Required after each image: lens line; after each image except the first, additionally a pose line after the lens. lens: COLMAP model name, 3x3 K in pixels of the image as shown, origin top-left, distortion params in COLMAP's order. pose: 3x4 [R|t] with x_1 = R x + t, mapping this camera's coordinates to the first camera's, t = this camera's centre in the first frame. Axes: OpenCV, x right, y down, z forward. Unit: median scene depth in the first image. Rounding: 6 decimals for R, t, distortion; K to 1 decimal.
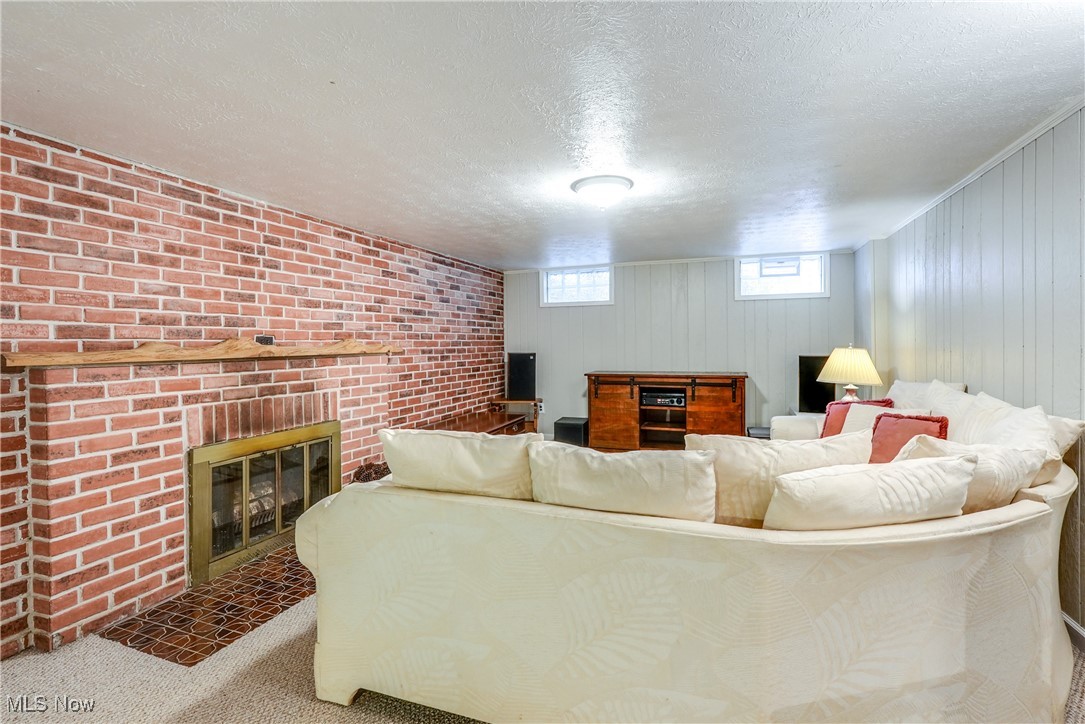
lens RADIAL K [[497.0, 0, 548.2], [0, 497.0, 350.9], [0, 0, 1]] dist [-0.000910, -0.000224]
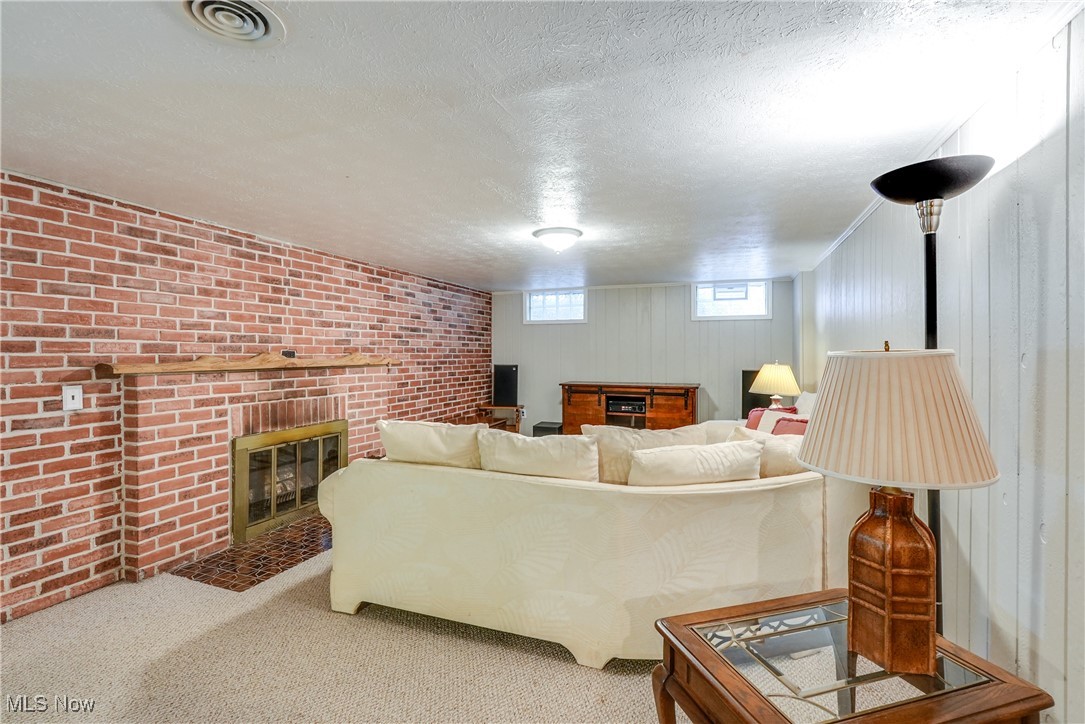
lens RADIAL K [[488.3, 0, 541.2], [0, 488.3, 359.5], [0, 0, 1]] dist [-0.001900, -0.000232]
pose [[0.999846, 0.009825, -0.014508, 0.098829], [-0.009870, 0.999947, -0.003079, -0.012211], [0.014477, 0.003221, 0.999890, -0.263020]]
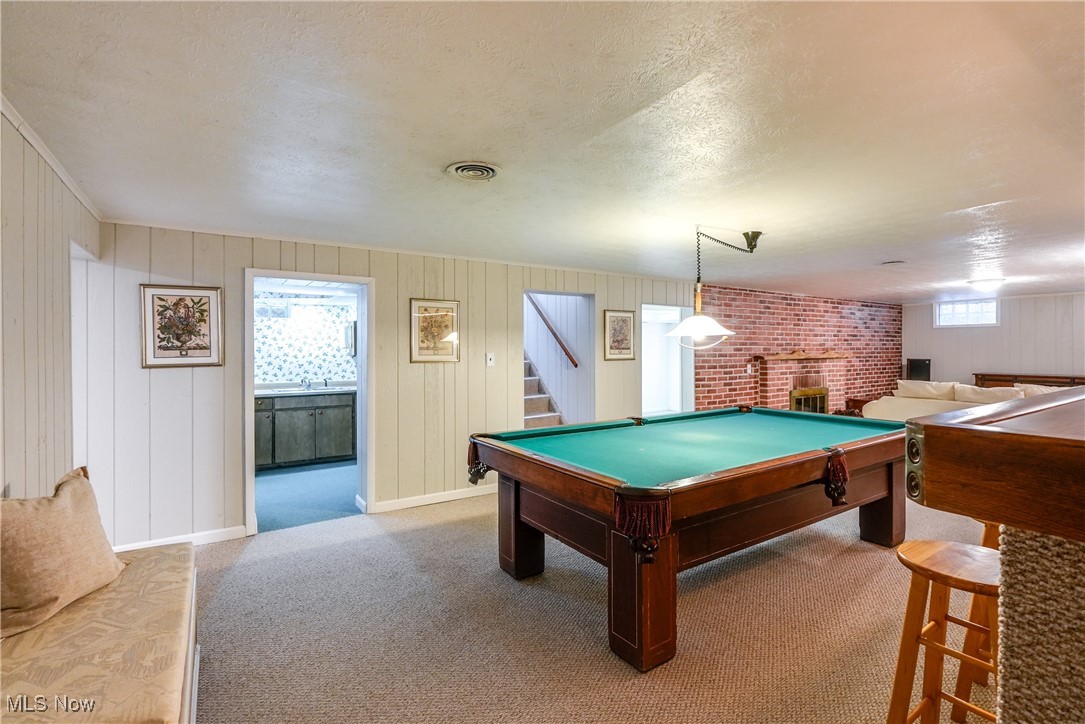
lens RADIAL K [[497.0, 0, 548.2], [0, 497.0, 350.9], [0, 0, 1]] dist [-0.000910, -0.000224]
pose [[0.809100, 0.010563, -0.587577, -0.179180], [-0.014698, 0.999889, -0.002265, -0.000913], [0.587488, 0.010469, 0.809165, -2.081338]]
